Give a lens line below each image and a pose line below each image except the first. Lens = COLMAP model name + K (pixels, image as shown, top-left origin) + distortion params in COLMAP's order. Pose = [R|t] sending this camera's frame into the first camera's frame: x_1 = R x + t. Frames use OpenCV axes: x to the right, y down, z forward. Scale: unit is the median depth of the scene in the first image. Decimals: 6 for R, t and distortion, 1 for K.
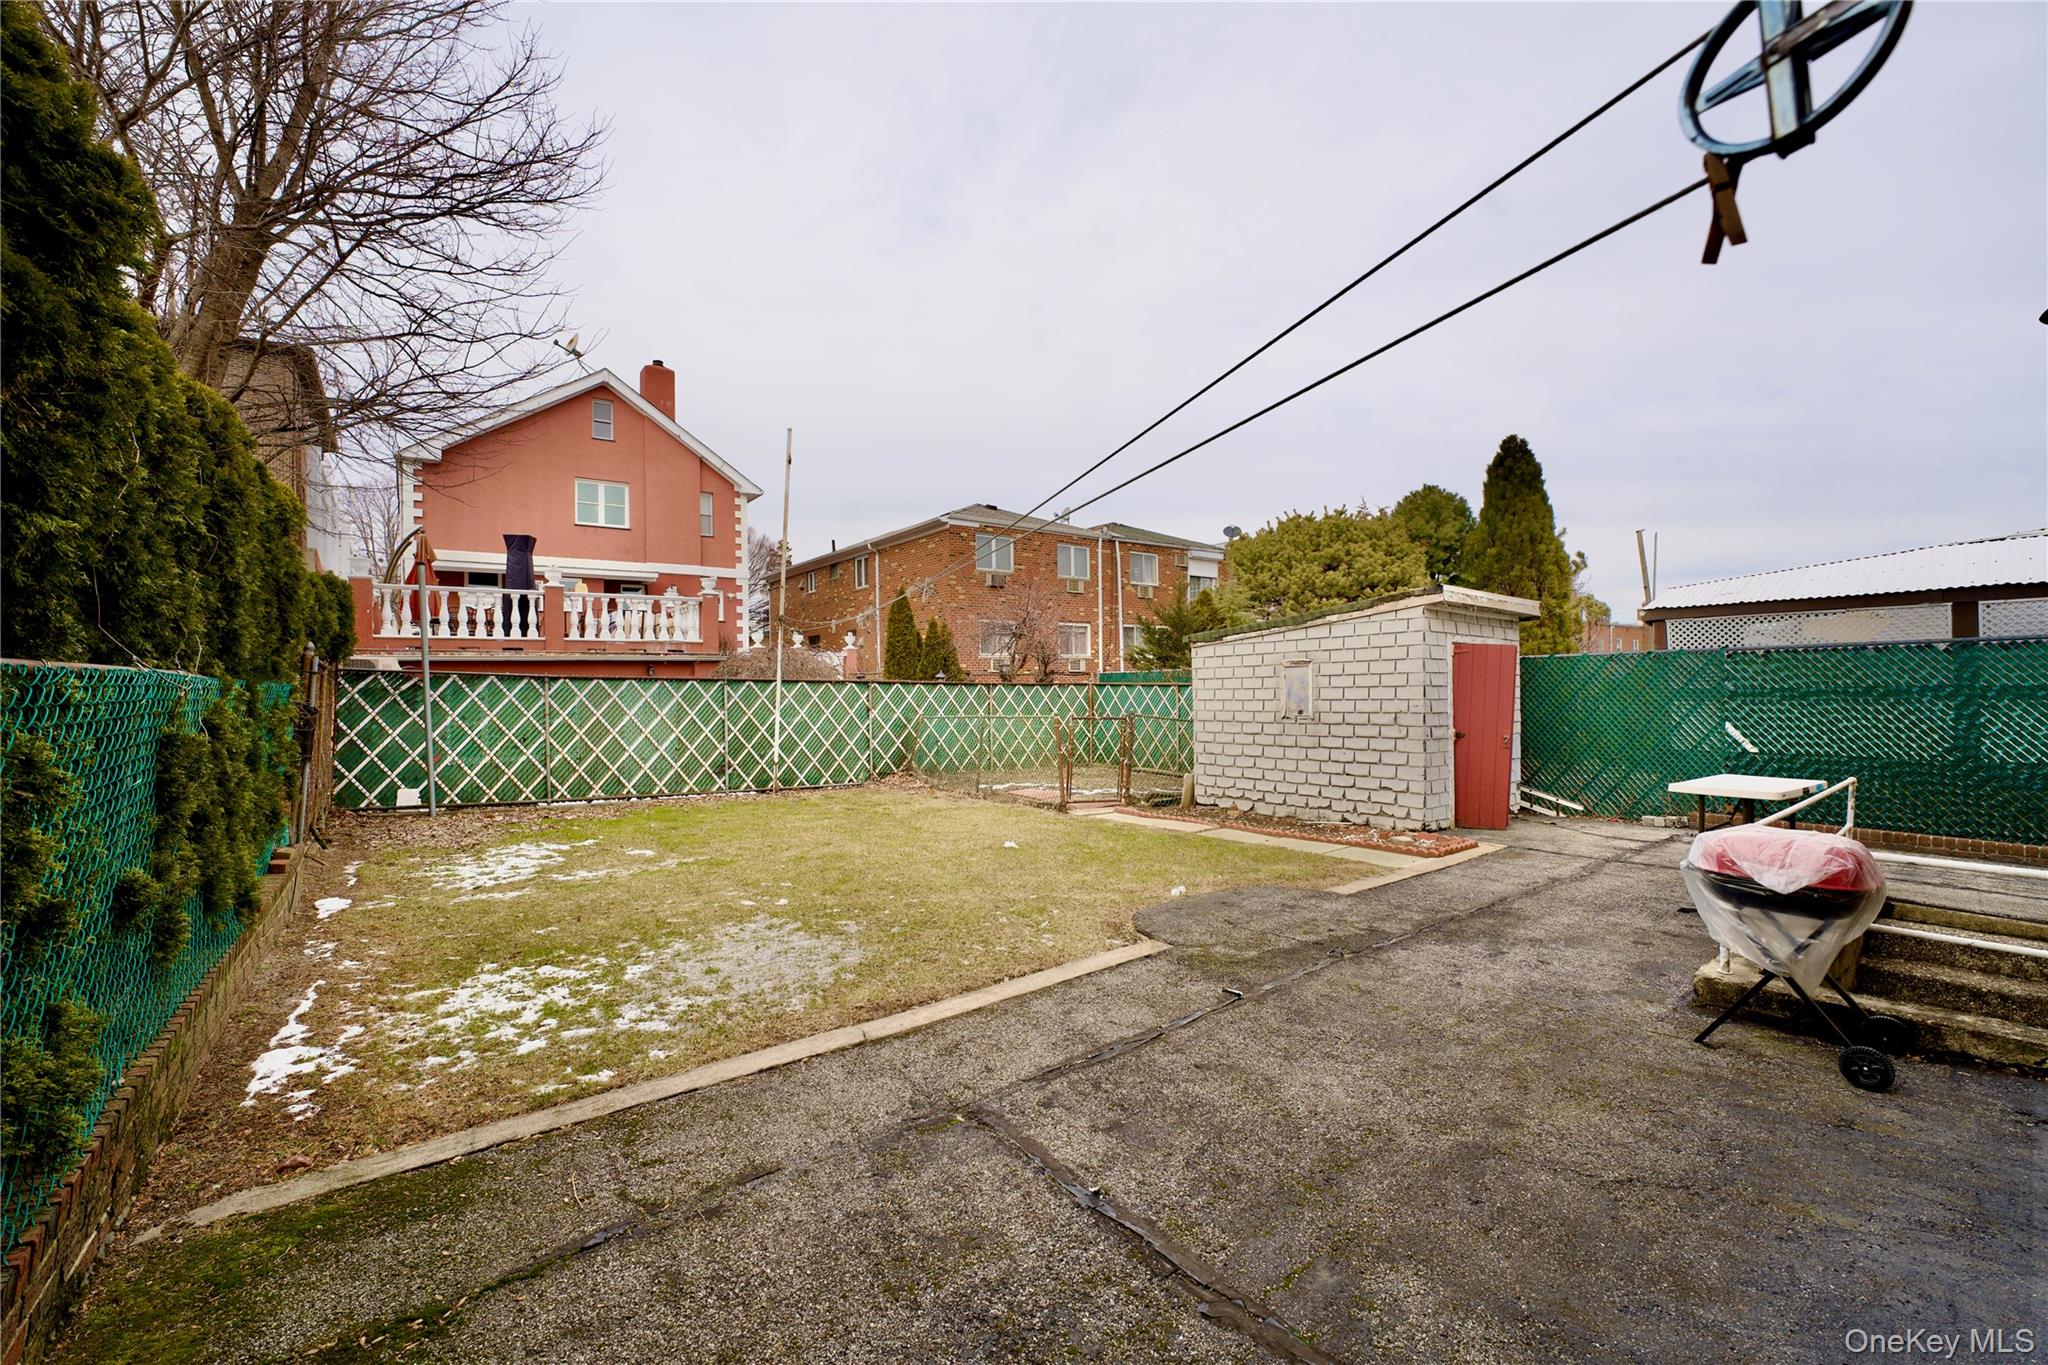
lens RADIAL K [[814.5, 0, 1030.3], [0, 814.5, 682.8], [0, 0, 1]] dist [-0.001642, -0.000043]
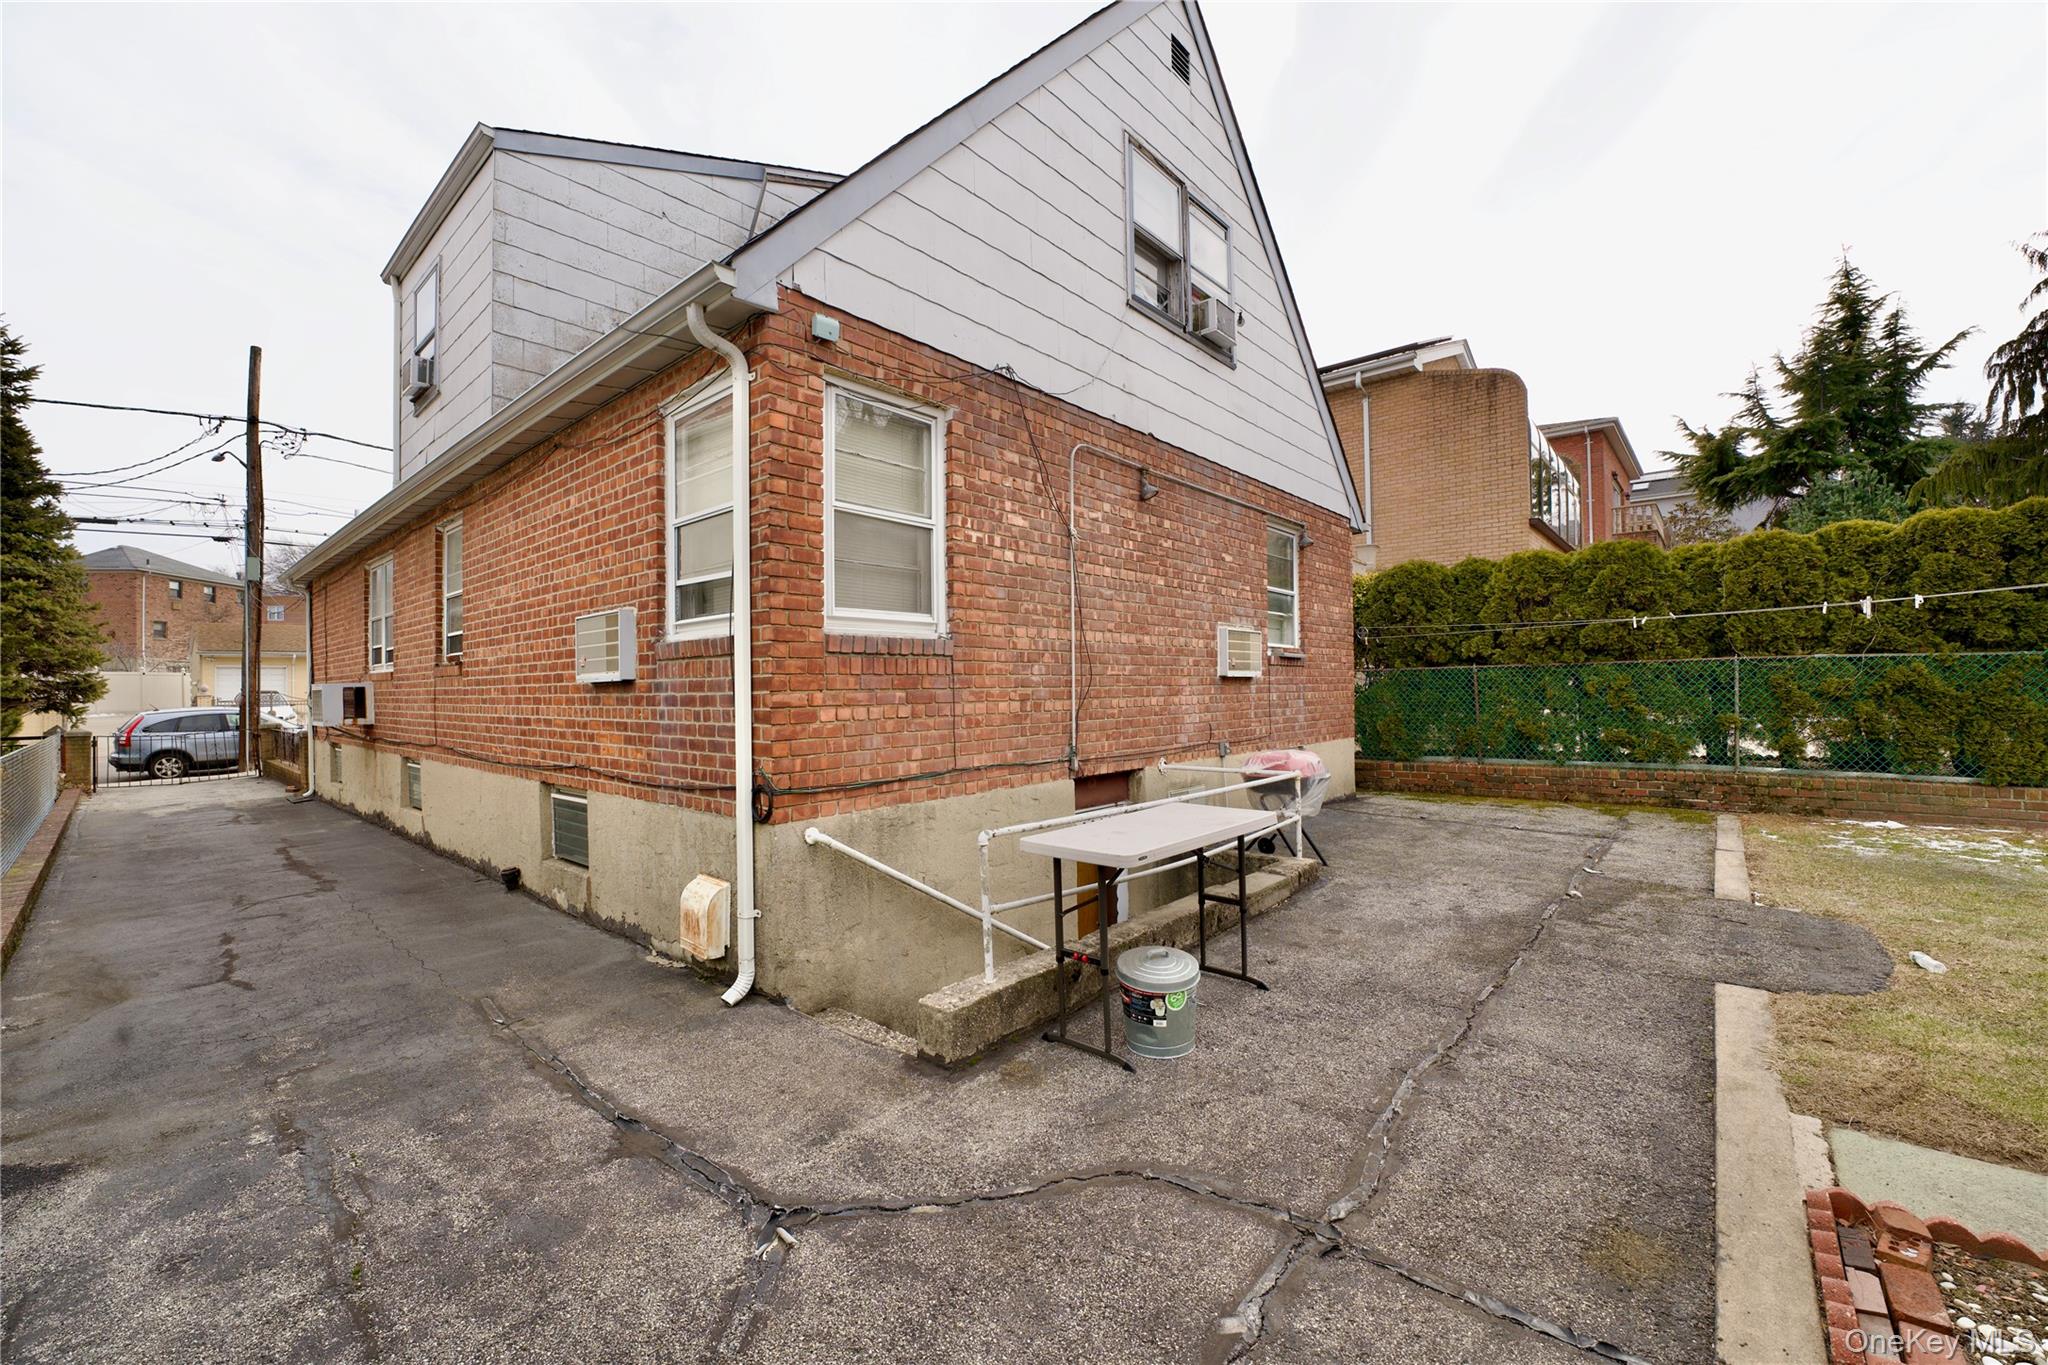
lens RADIAL K [[814.5, 0, 1021.5], [0, 814.5, 676.3], [0, 0, 1]] dist [-0.001642, -0.000043]
pose [[-0.981783, 0.030968, -0.187464, 0.678772], [0.031943, 0.999487, -0.002185, 0.000163], [0.187300, -0.008134, -0.982269, 0.994453]]
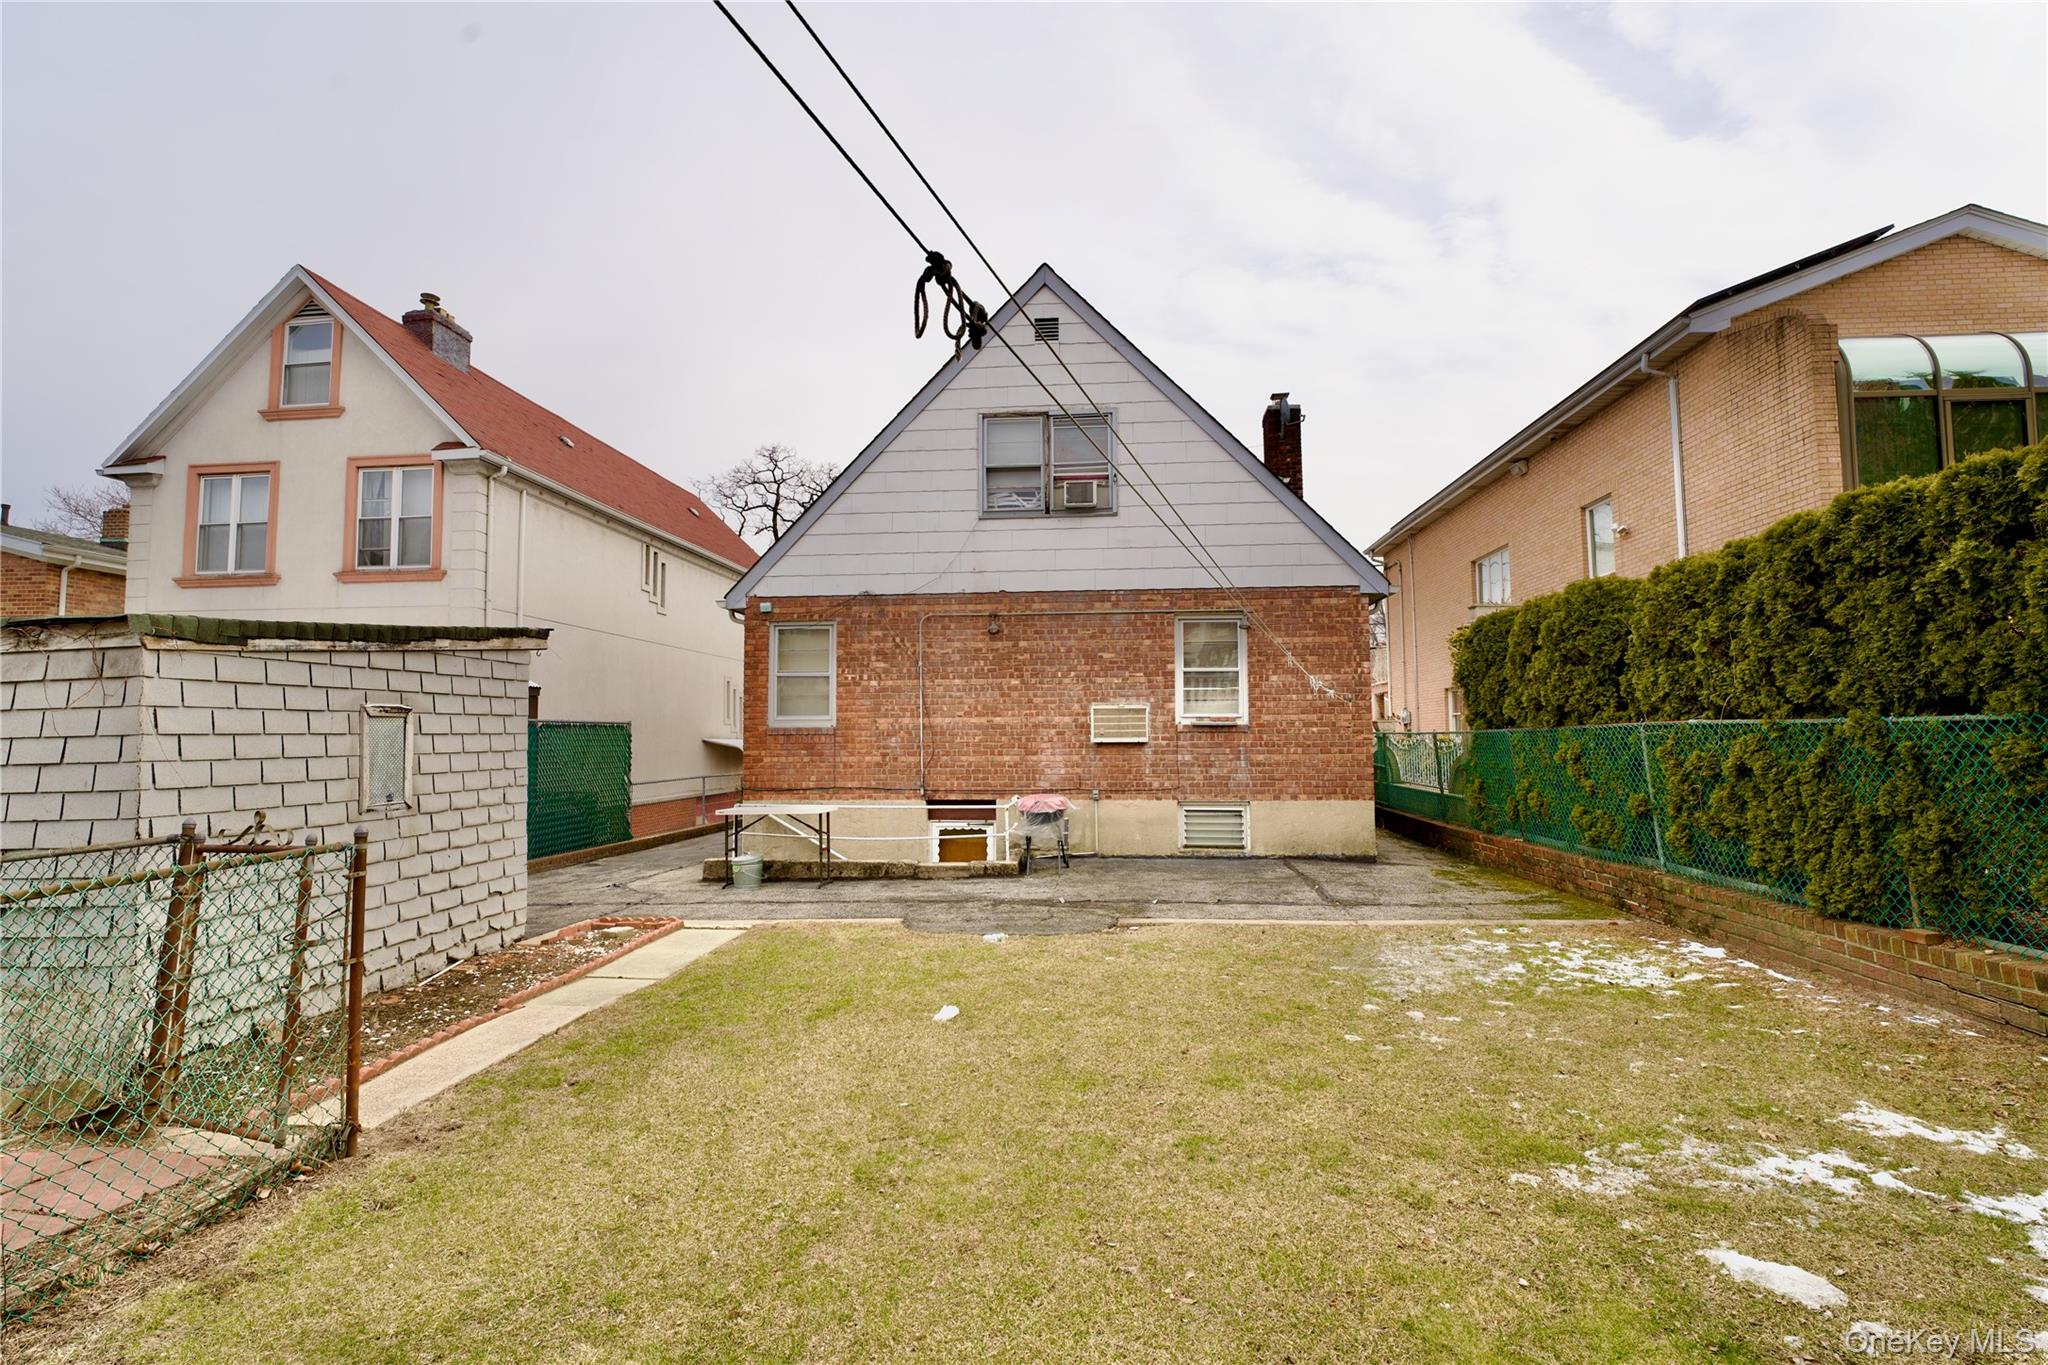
lens RADIAL K [[921.9, 0, 1025.8], [0, 921.9, 682.9], [0, 0, 1]] dist [0.001361, 0.000040]
pose [[-0.735307, 0.070719, 0.674034, -0.454211], [0.026380, 0.996774, -0.075802, 0.017392], [-0.677220, -0.037957, -0.734801, 1.238272]]
